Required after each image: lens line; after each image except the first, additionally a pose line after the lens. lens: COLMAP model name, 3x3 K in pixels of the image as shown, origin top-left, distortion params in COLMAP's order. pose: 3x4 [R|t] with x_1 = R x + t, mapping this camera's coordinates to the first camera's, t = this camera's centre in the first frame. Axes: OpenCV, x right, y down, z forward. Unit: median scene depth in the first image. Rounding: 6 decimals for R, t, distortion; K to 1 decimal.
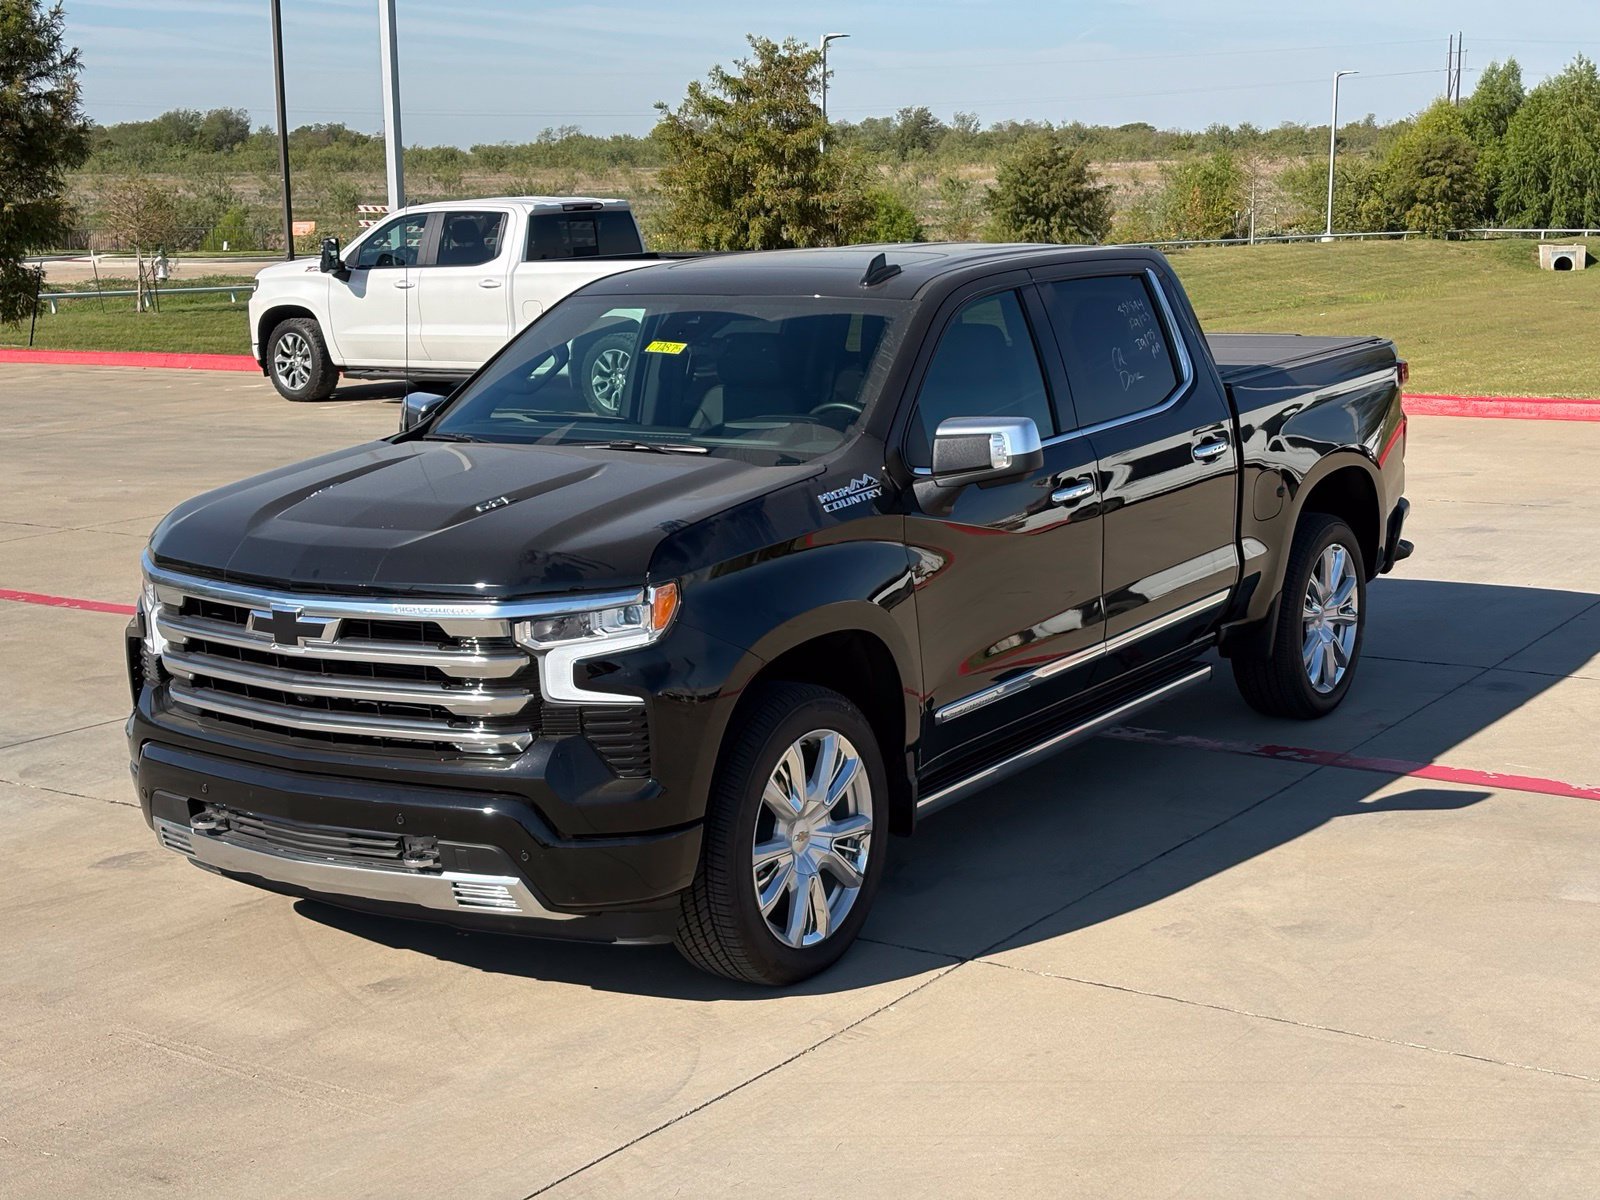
lens RADIAL K [[2424.3, 0, 800.0], [0, 2424.3, 600.0], [0, 0, 1]] dist [0.226629, -0.863246]
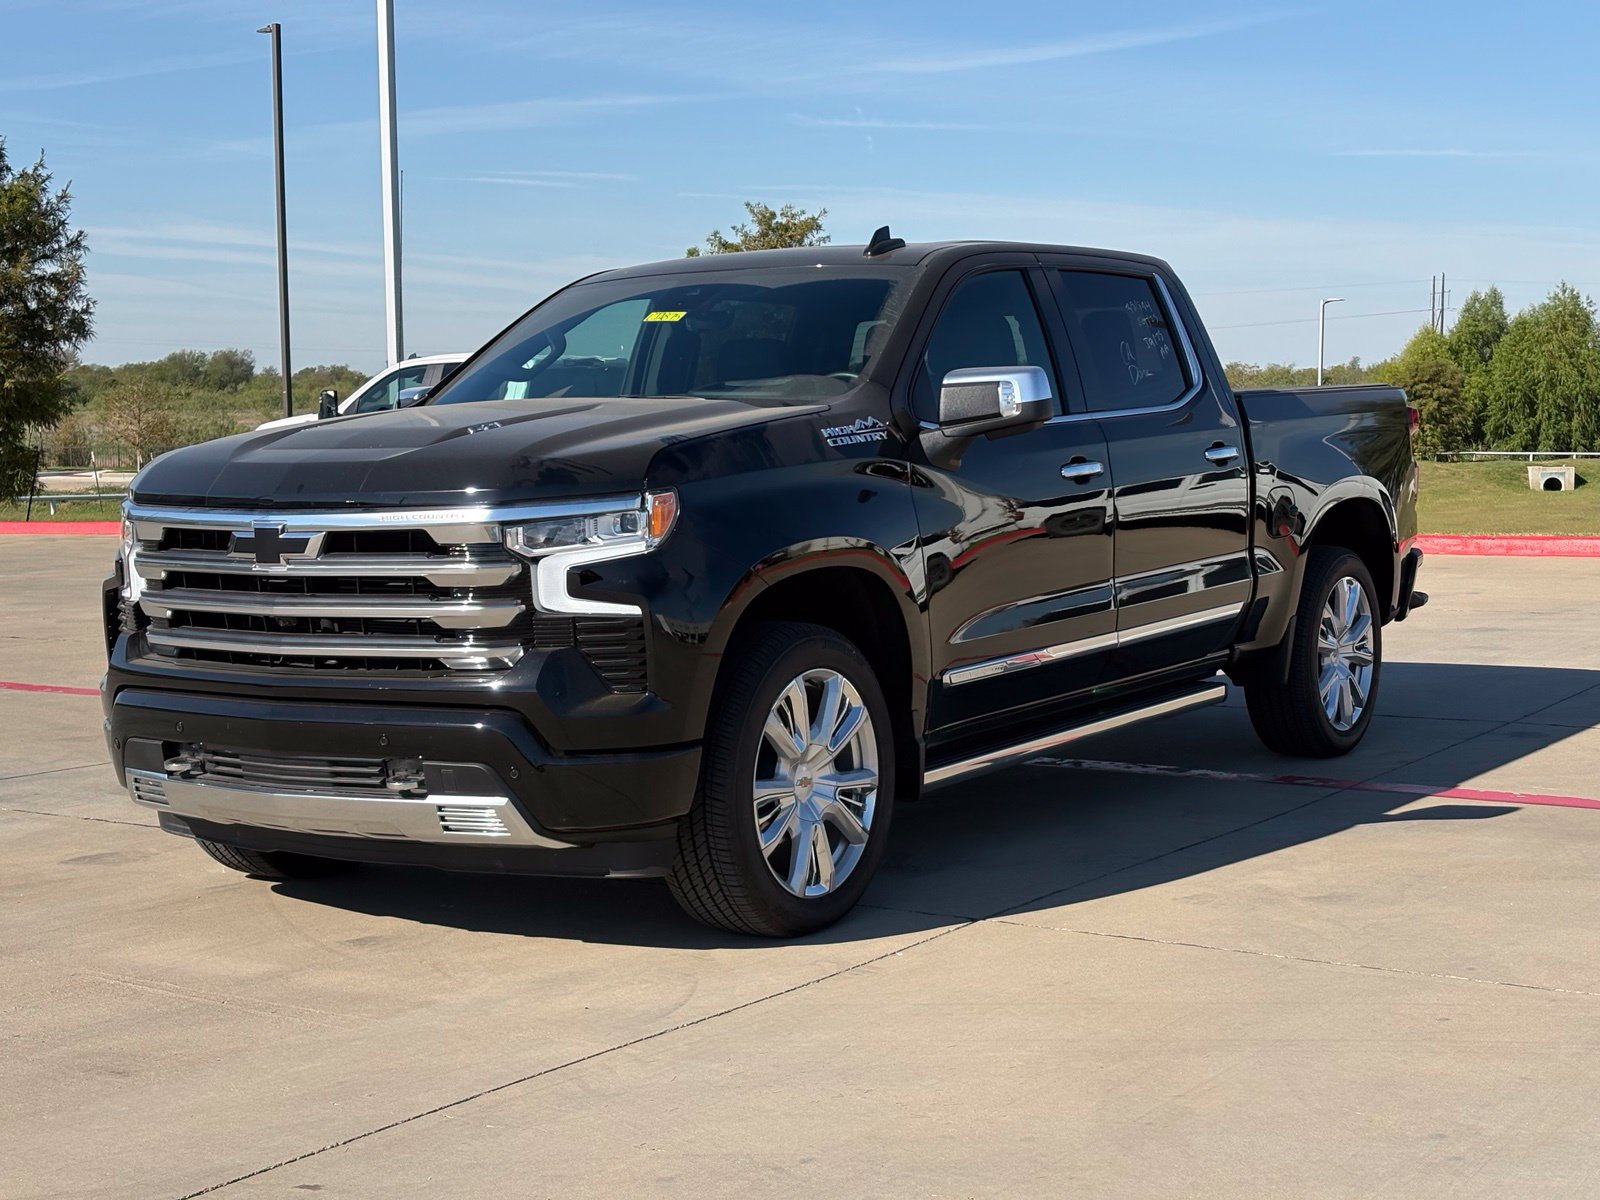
lens RADIAL K [[2421.3, 0, 791.1], [0, 2421.3, 598.5], [0, 0, 1]] dist [0.233780, -0.933723]
pose [[0.999998, 0.001578, -0.001254, -0.003313], [-0.001695, 0.995037, -0.099494, 0.114969], [0.001091, 0.099496, 0.995037, 0.043355]]
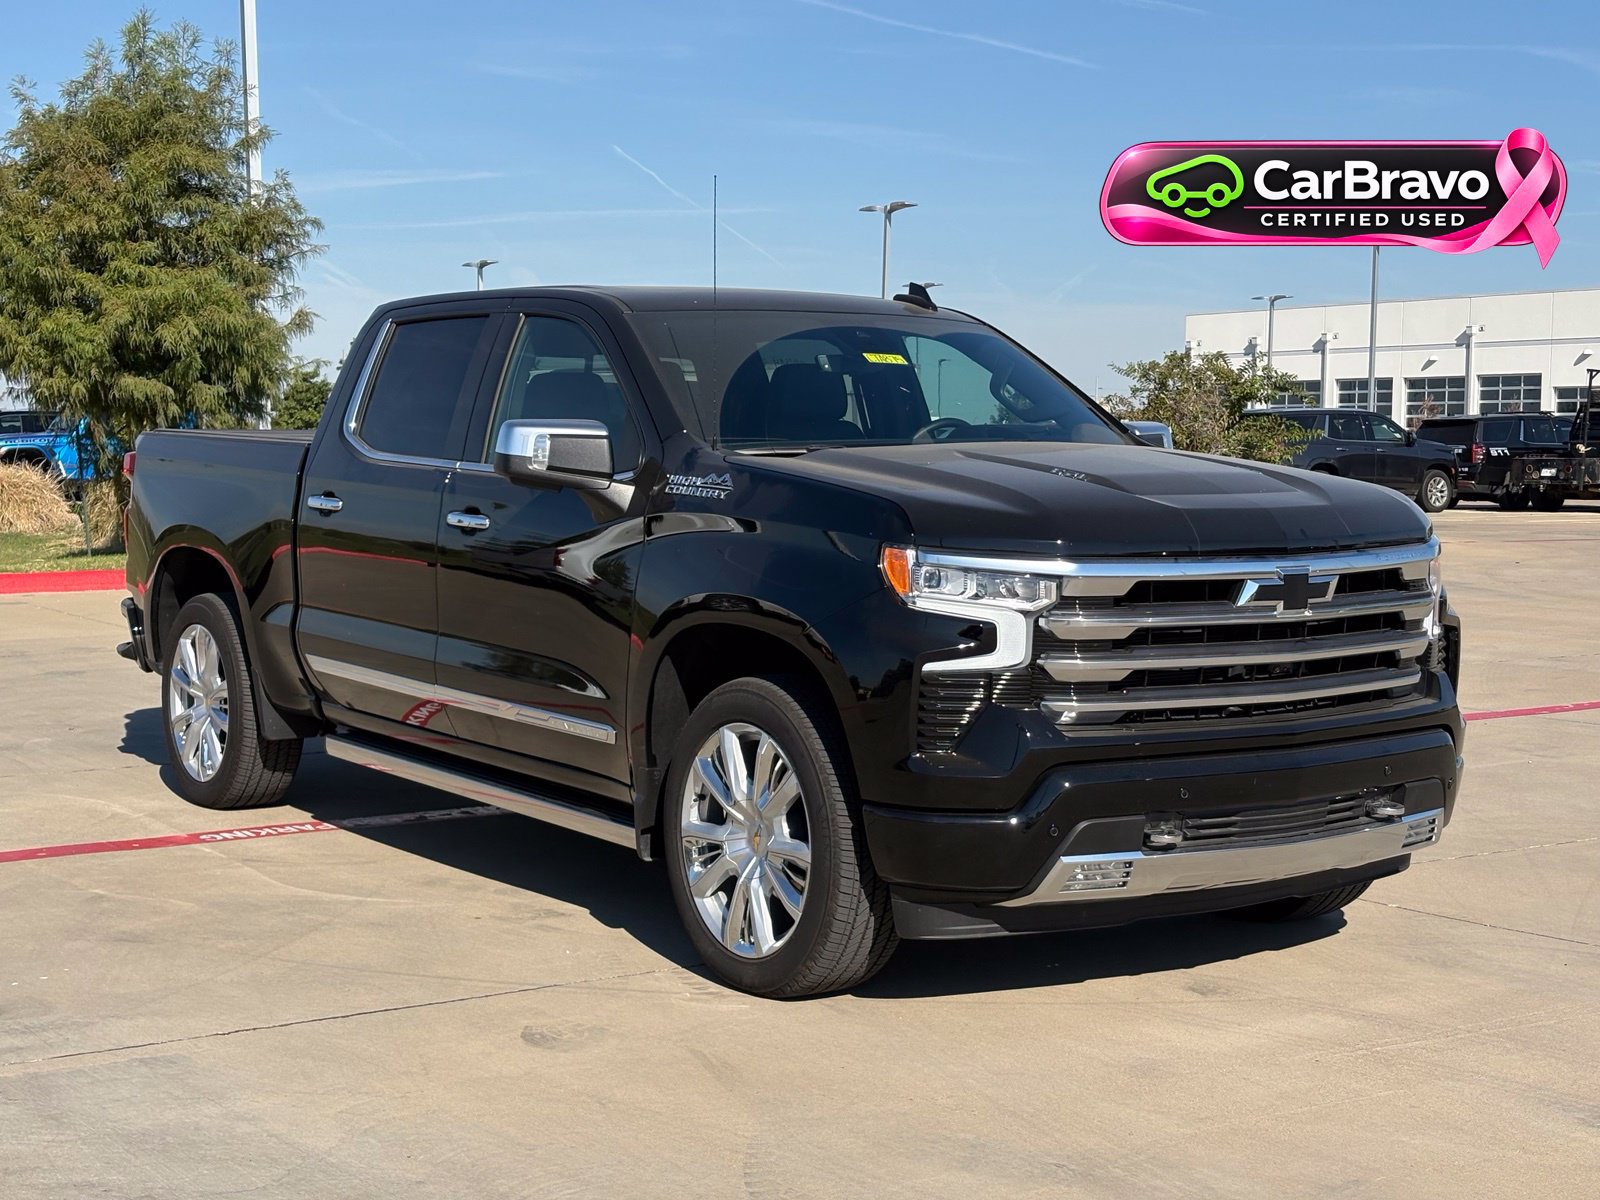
lens RADIAL K [[2416.0, 0, 815.4], [0, 2416.0, 595.0], [0, 0, 1]] dist [0.251535, -1.005708]
pose [[0.356460, -0.039878, 0.933459, -1.050225], [0.149283, 0.988684, -0.014769, -0.001207], [-0.922307, 0.144614, 0.358379, 0.753682]]
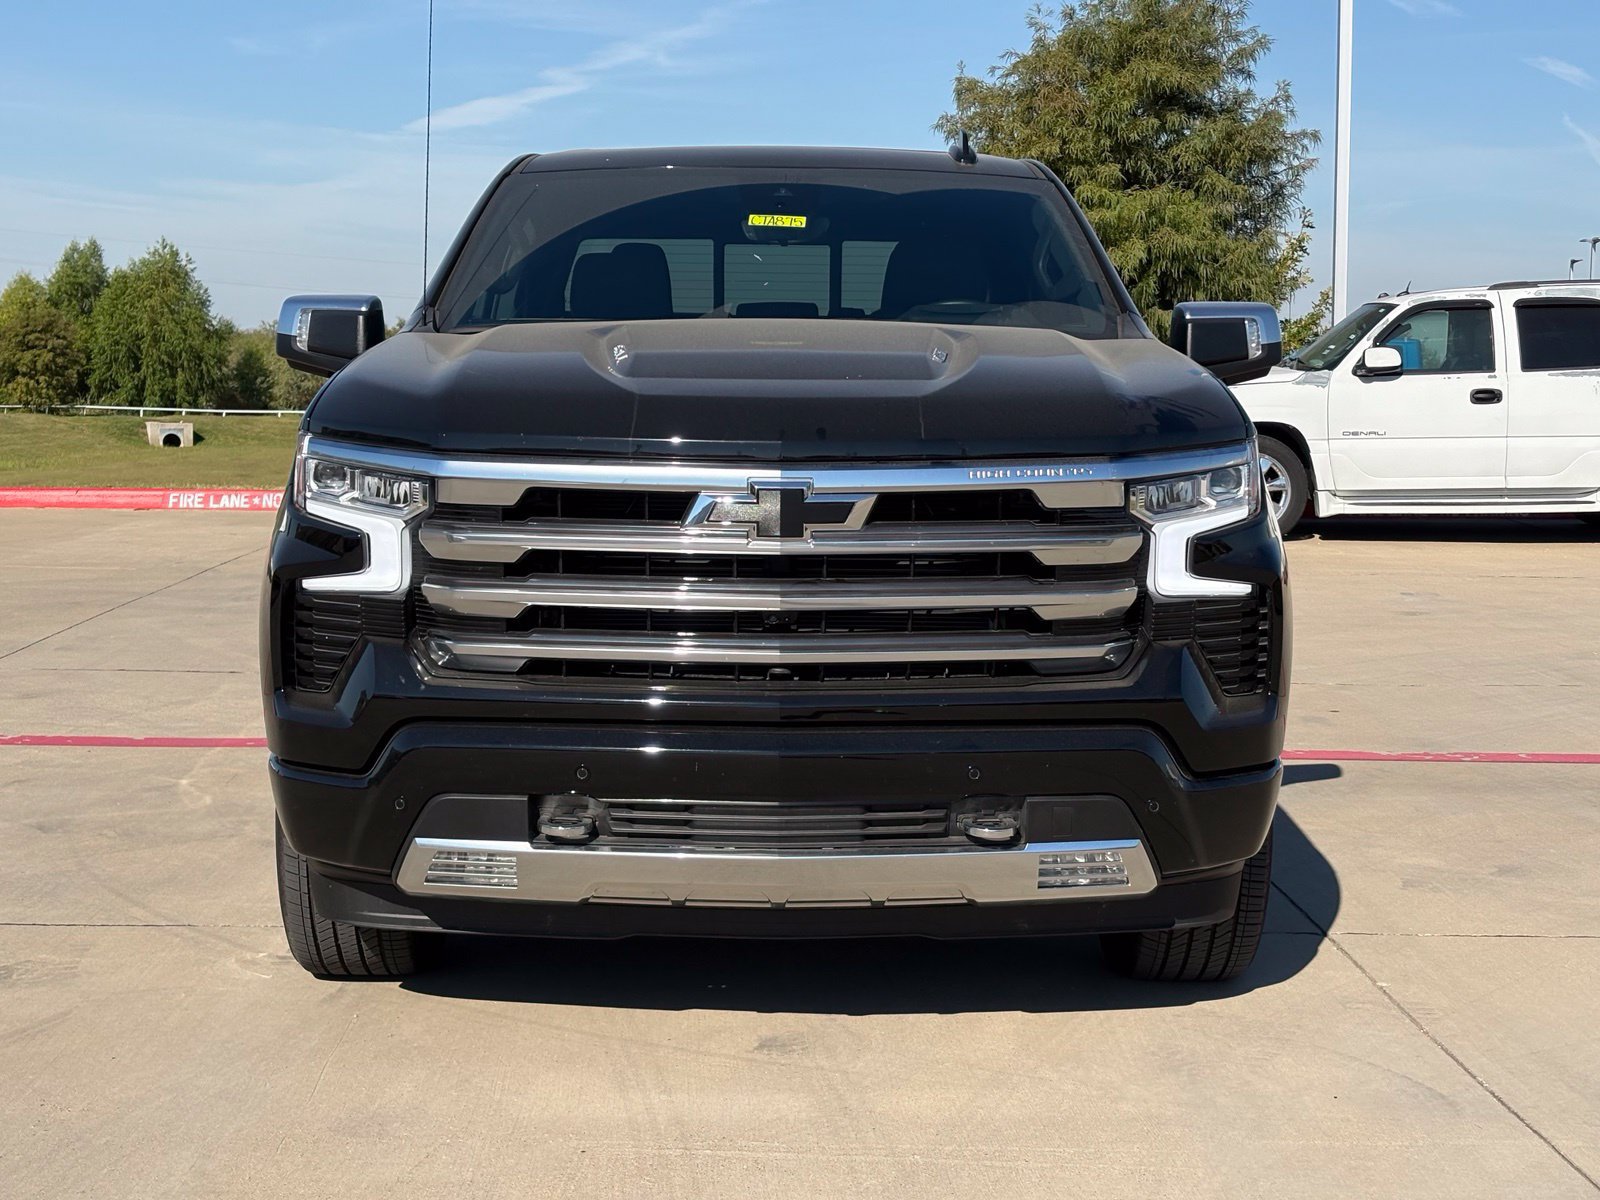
lens RADIAL K [[2416.0, 0, 815.4], [0, 2416.0, 595.0], [0, 0, 1]] dist [0.251535, -1.005708]
pose [[0.820159, -0.022892, 0.571677, -0.536435], [0.070428, 0.995640, -0.061170, 0.069569], [-0.567784, 0.090431, 0.818195, 0.396637]]
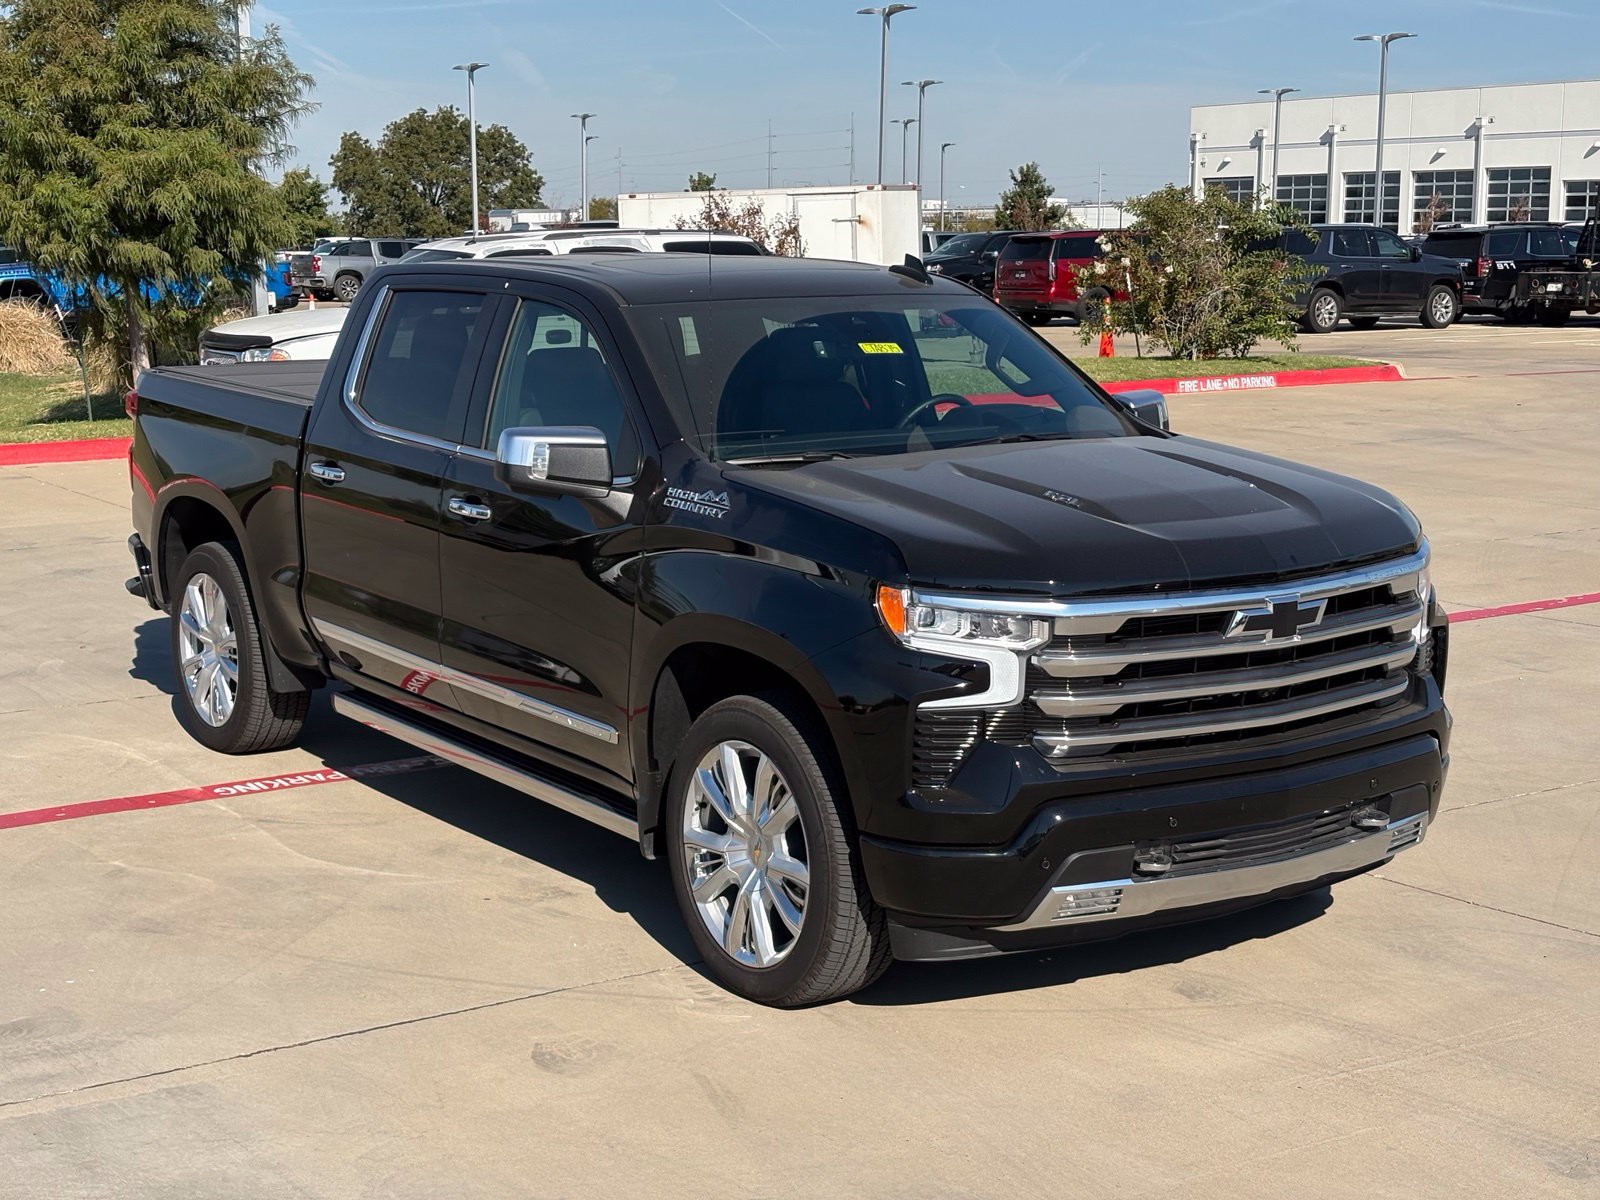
lens RADIAL K [[2421.3, 0, 791.1], [0, 2421.3, 598.5], [0, 0, 1]] dist [0.233780, -0.933723]
pose [[0.365283, -0.124314, 0.922559, -1.059360], [0.156349, 0.985158, 0.070844, -0.086537], [-0.917673, 0.118363, 0.379298, 0.734719]]
